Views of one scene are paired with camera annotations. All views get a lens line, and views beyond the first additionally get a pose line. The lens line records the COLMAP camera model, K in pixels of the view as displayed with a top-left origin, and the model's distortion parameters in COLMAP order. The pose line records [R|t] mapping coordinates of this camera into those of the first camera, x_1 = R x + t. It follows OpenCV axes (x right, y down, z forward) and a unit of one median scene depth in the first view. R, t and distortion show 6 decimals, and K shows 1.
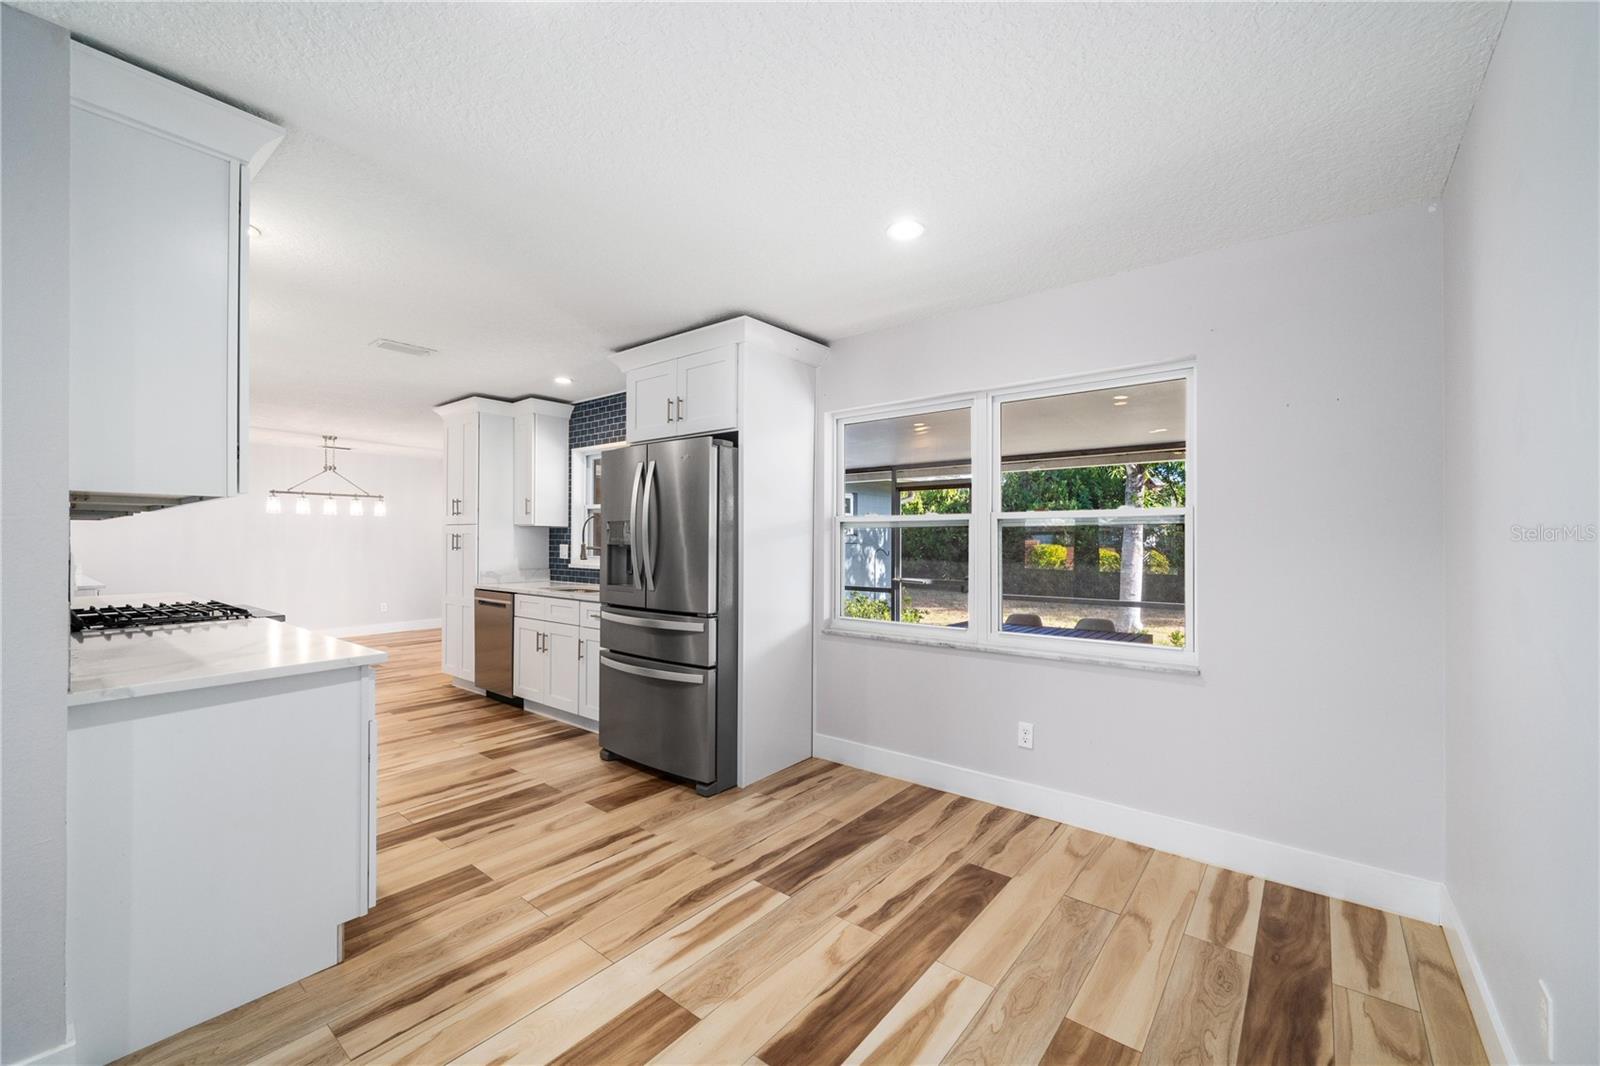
lens RADIAL K [[637.1, 0, 792.6], [0, 637.1, 538.2], [0, 0, 1]] dist [-0.001811, 0.000339]
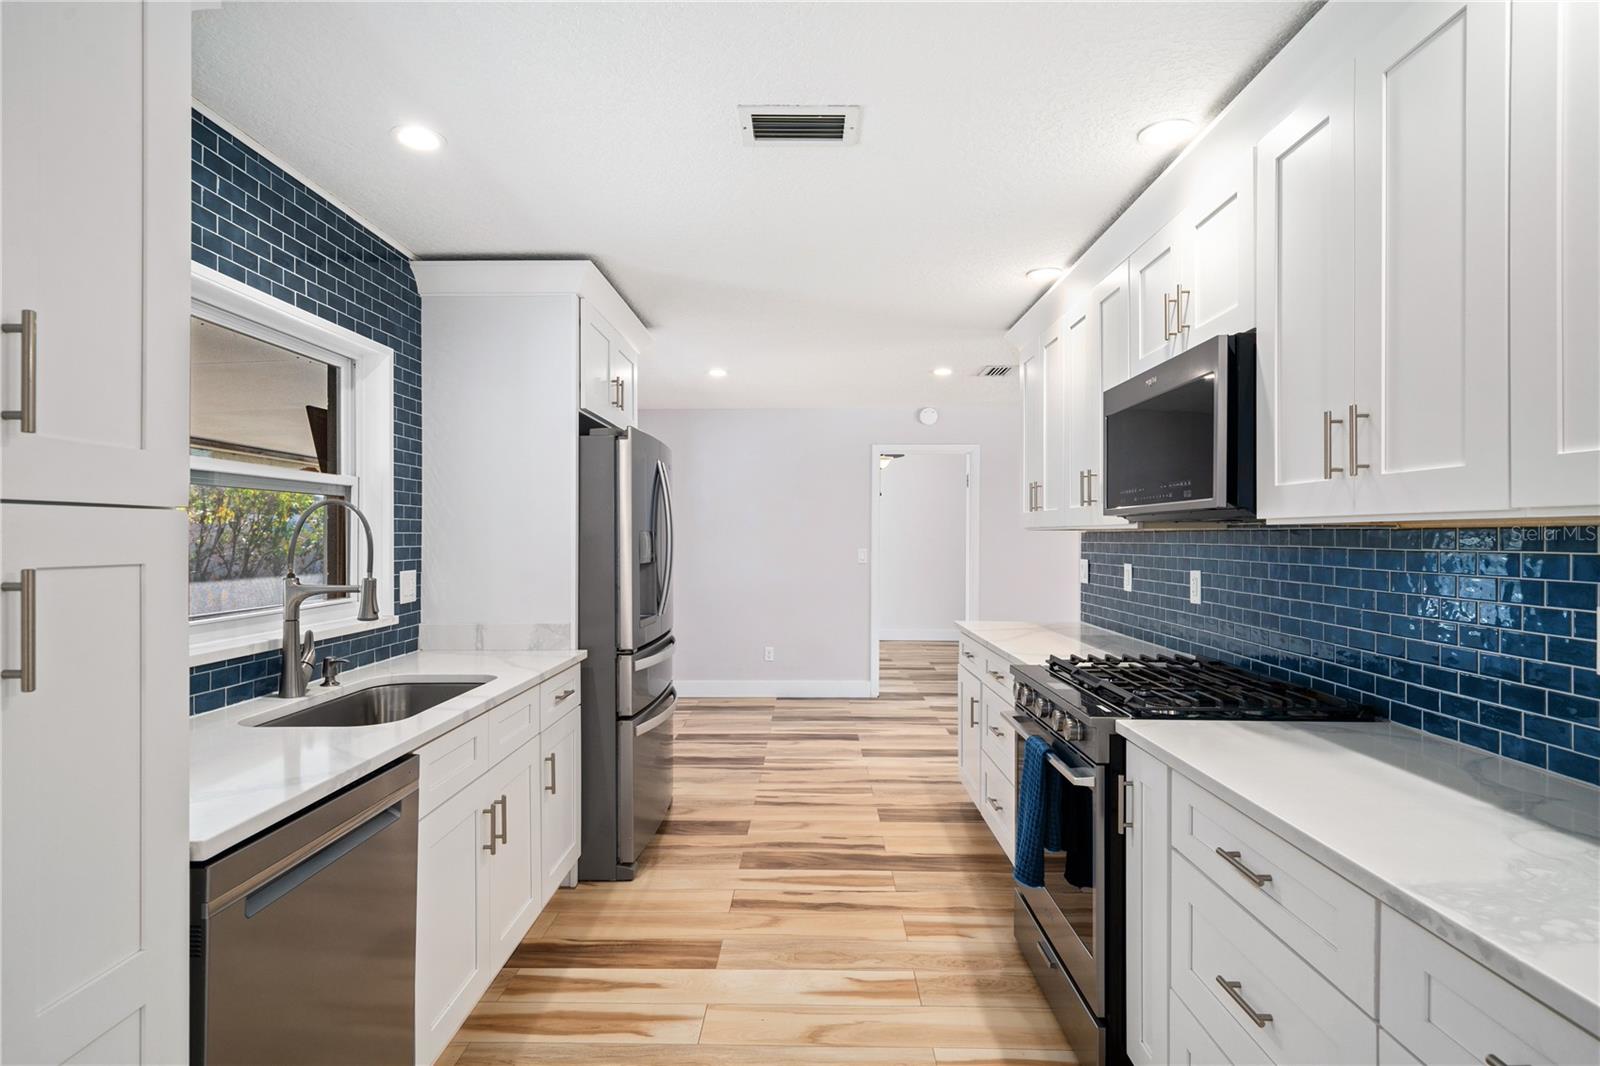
lens RADIAL K [[808.6, 0, 800.6], [0, 808.6, 528.6], [0, 0, 1]] dist [0.001634, 0.000615]
pose [[-0.621320, 0.007338, 0.783523, -1.366432], [-0.002740, 0.999930, -0.011538, -0.022614], [-0.783552, -0.009315, -0.621256, 1.754663]]
